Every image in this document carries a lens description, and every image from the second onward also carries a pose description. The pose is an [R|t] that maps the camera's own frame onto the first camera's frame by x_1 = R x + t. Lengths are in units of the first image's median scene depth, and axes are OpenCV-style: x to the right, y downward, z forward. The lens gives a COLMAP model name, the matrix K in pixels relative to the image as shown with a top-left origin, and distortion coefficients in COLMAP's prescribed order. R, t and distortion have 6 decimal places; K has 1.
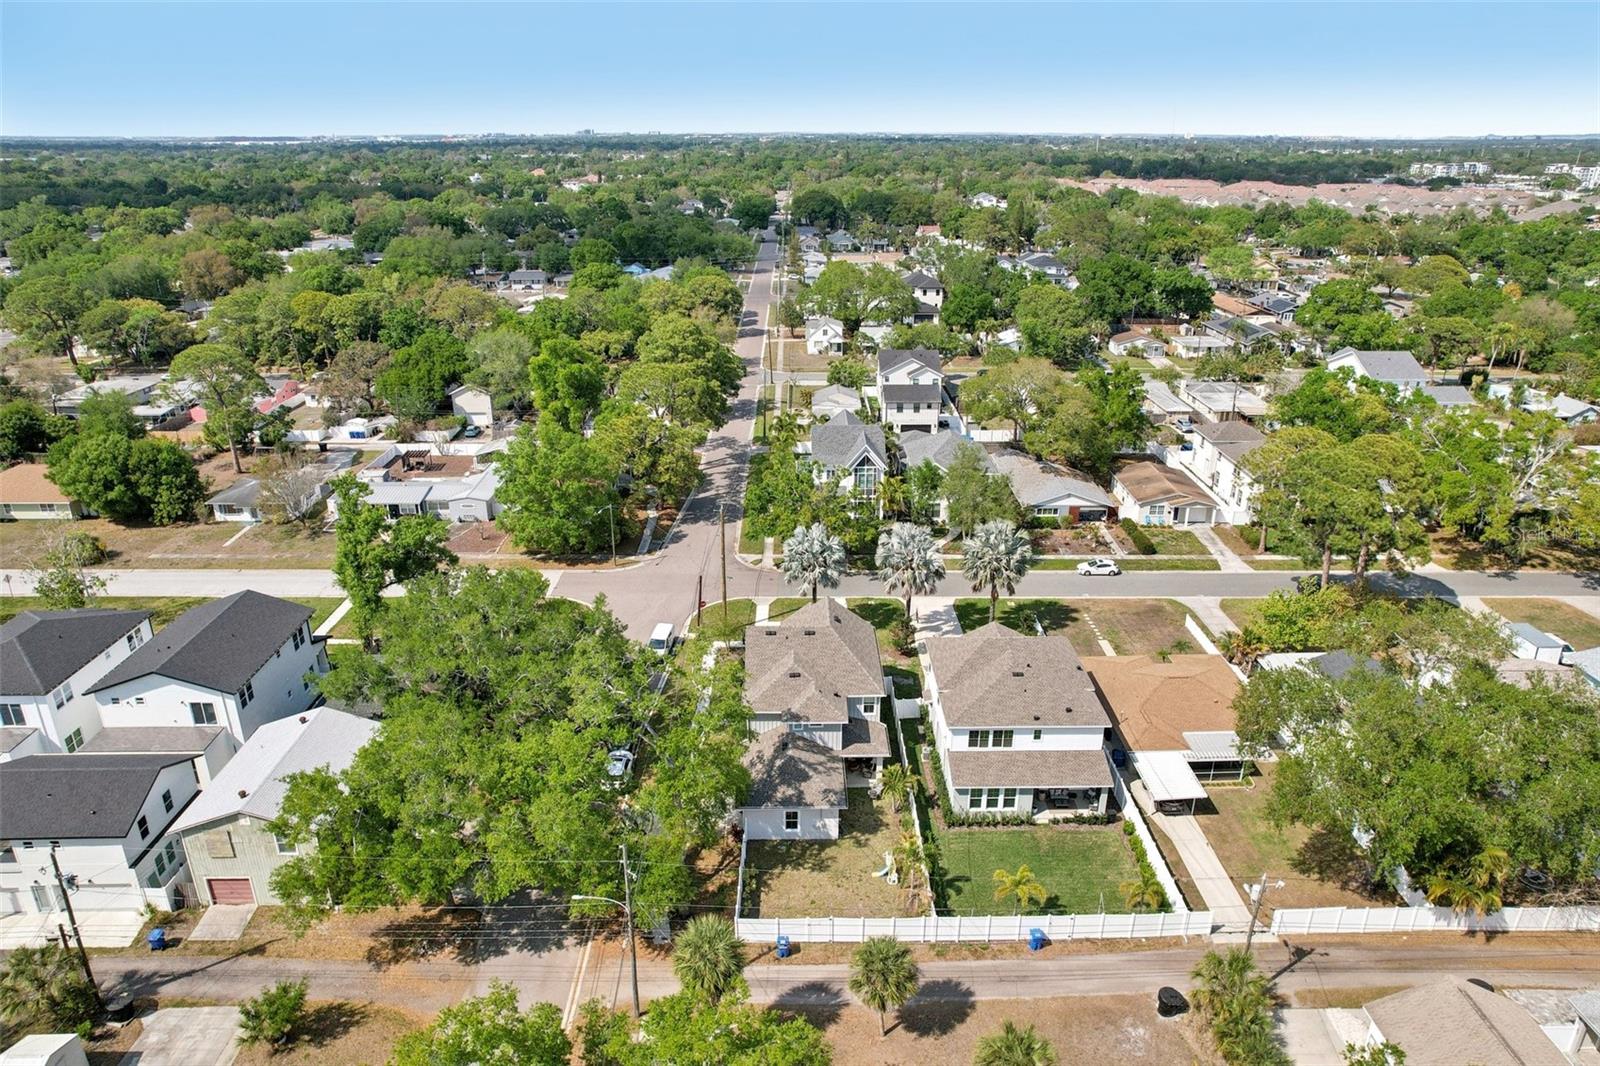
lens RADIAL K [[1040.3, 0, 800.0], [0, 1040.3, 533.0], [0, 0, 1]] dist [-0.078207, 0.067799]
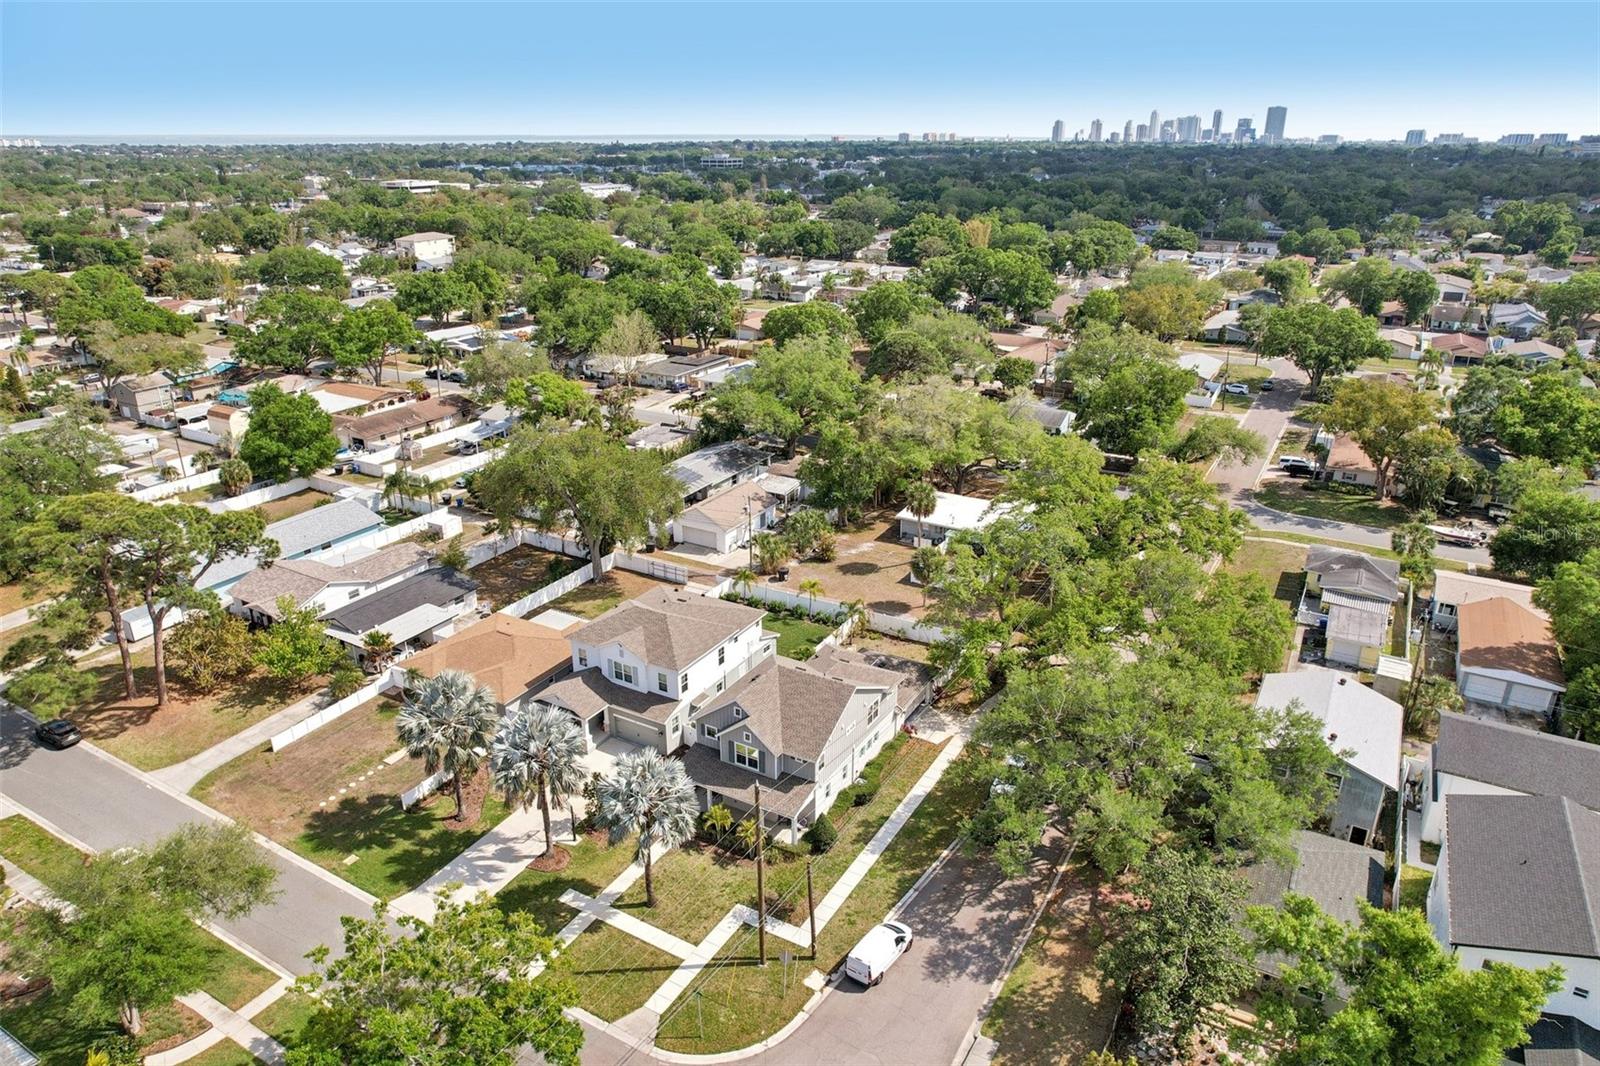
lens RADIAL K [[1027.6, 0, 800.0], [0, 1027.6, 533.0], [0, 0, 1]] dist [-0.074258, 0.070562]
pose [[-0.861992, -0.187871, 0.470824, -0.286233], [0.181165, 0.753280, 0.632257, -0.414257], [-0.473445, 0.630297, -0.615285, 1.061392]]
